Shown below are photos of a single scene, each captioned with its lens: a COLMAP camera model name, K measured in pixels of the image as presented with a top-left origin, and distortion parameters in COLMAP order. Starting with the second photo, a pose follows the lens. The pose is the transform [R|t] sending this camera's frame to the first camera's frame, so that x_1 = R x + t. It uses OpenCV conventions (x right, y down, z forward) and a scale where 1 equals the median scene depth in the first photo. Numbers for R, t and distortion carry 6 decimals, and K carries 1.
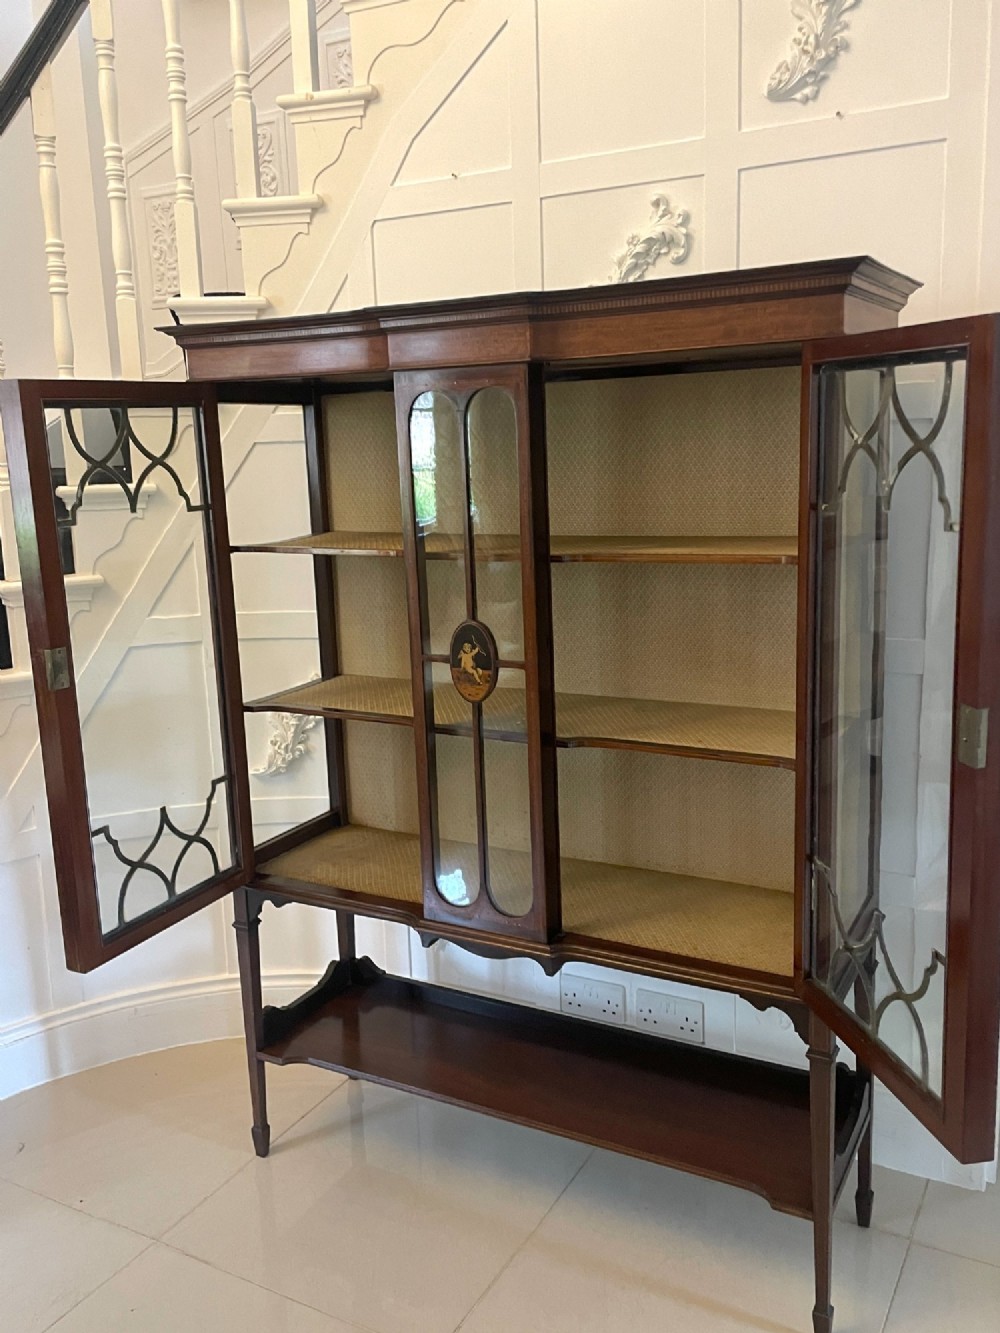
lens RADIAL K [[1120.6, 0, 500.0], [0, 1120.6, 666.5], [0, 0, 1]] dist [0.046430, -0.063189]
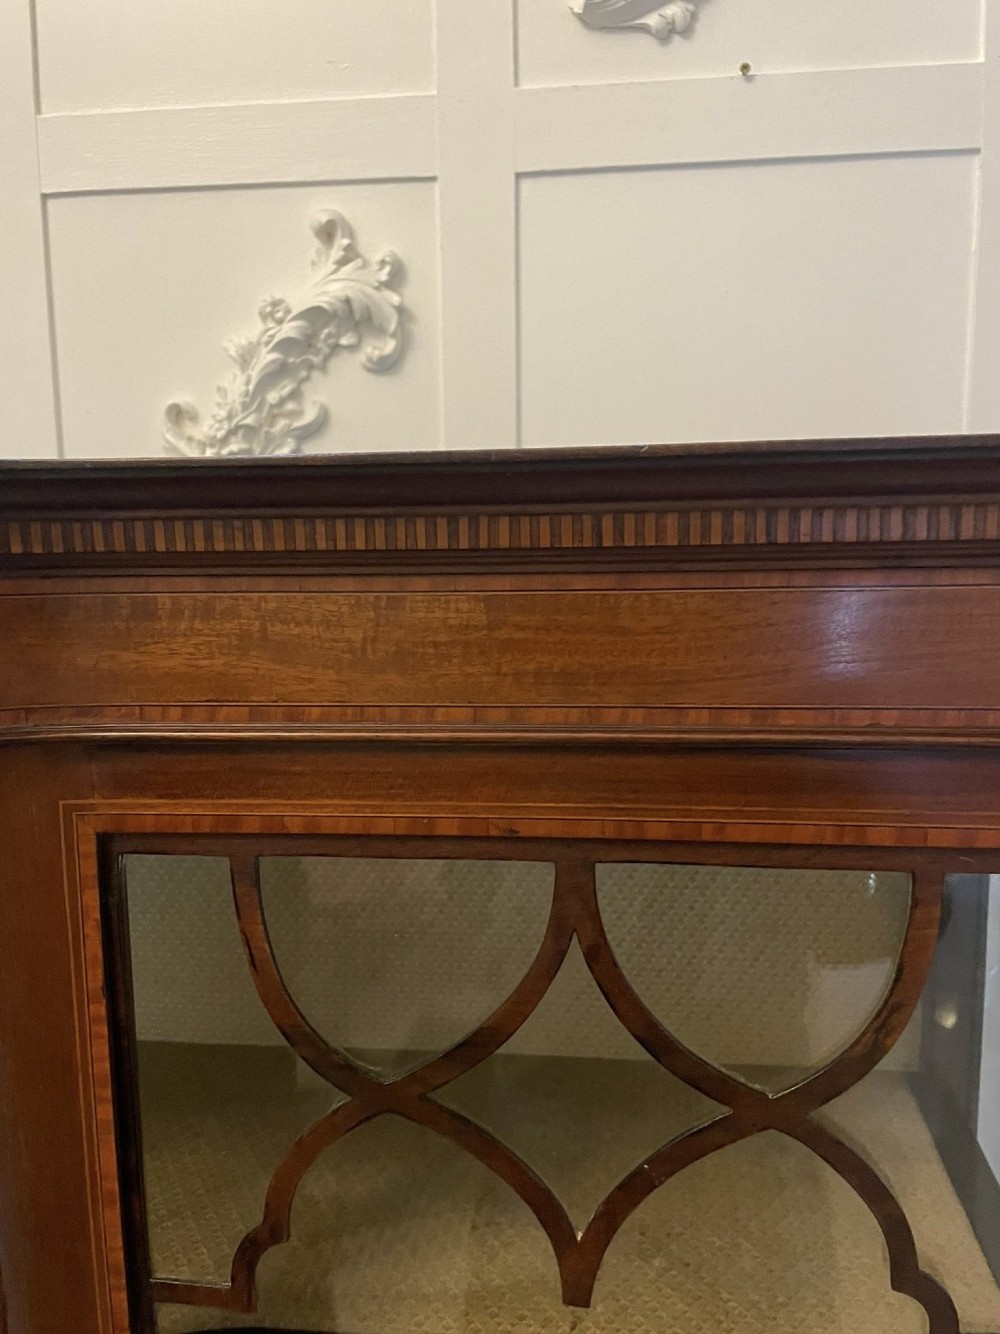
lens RADIAL K [[1121.4, 0, 500.0], [0, 1121.4, 667.0], [0, 0, 1]] dist [0.046430, -0.063189]
pose [[0.931939, -0.024843, 0.361763, 0.040086], [0.055152, 0.995755, -0.073696, -0.210331], [-0.358397, 0.088632, 0.929353, 0.592839]]
